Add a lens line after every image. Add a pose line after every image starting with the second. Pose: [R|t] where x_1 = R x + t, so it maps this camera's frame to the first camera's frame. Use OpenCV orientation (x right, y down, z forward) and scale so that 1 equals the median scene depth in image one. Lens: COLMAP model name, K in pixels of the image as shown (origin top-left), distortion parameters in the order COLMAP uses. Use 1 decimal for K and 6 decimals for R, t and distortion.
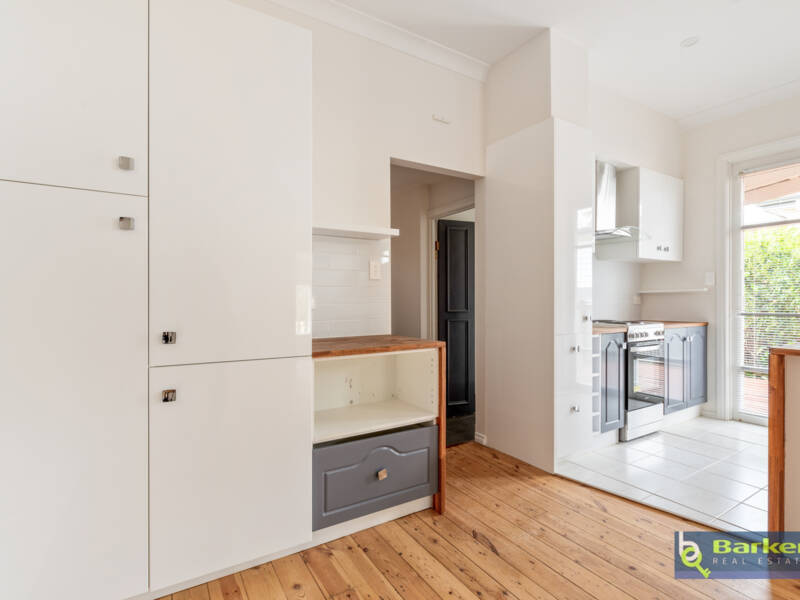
lens RADIAL K [[398.2, 0, 398.7], [0, 398.2, 300.5], [0, 0, 1]] dist [0.000769, -0.000276]
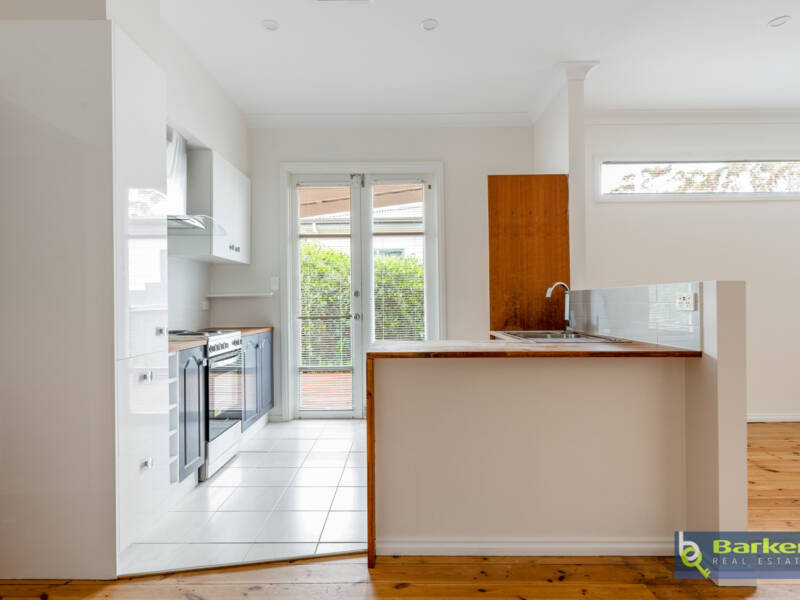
lens RADIAL K [[429.2, 0, 398.1], [0, 429.2, 303.3], [0, 0, 1]] dist [0.002962, -0.002238]
pose [[0.530920, -0.002993, 0.847417, 0.034563], [0.007913, 0.999968, -0.001426, -0.000382], [-0.847385, 0.007463, 0.530926, 0.182832]]
